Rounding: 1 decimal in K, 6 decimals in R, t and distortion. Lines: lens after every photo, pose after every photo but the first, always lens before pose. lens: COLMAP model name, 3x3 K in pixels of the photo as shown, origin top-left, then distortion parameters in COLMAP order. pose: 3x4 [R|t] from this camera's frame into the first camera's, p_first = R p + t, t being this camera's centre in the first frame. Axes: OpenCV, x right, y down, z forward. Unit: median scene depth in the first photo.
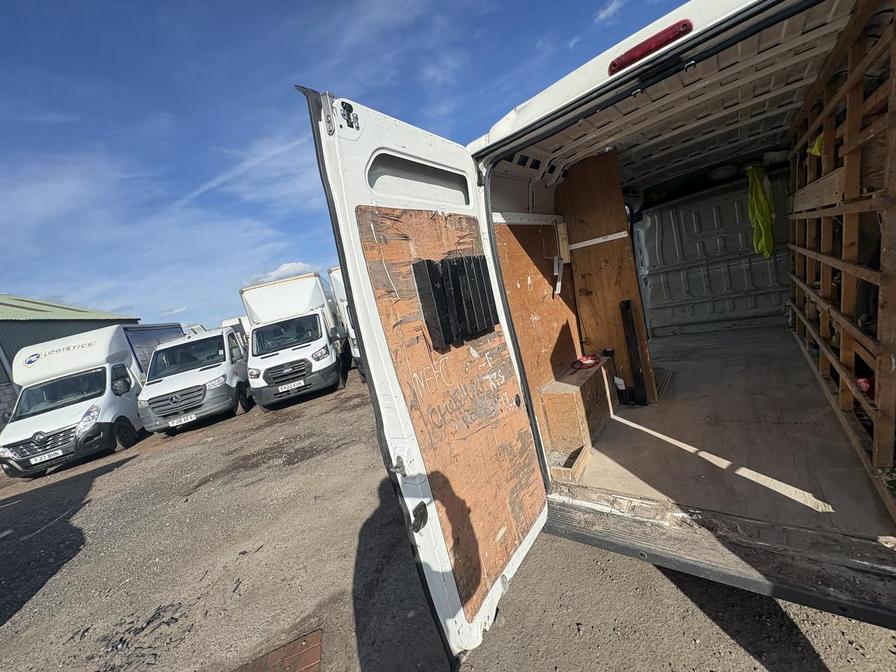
lens RADIAL K [[361.7, 0, 441.3], [0, 361.7, 319.5], [0, 0, 1]] dist [-0.000734, -0.000216]
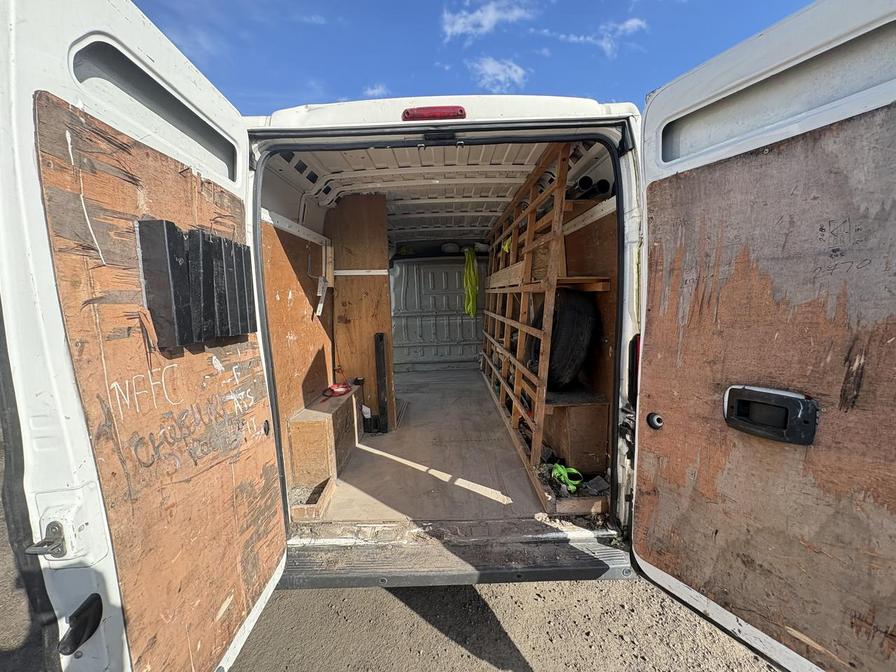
lens RADIAL K [[361.7, 0, 444.8], [0, 361.7, 328.9], [0, 0, 1]] dist [-0.000734, -0.000216]
pose [[0.749333, 0.145834, 0.645935, -0.051377], [-0.091927, 0.988912, -0.116626, 0.063156], [-0.655781, 0.028013, 0.754431, 0.112509]]
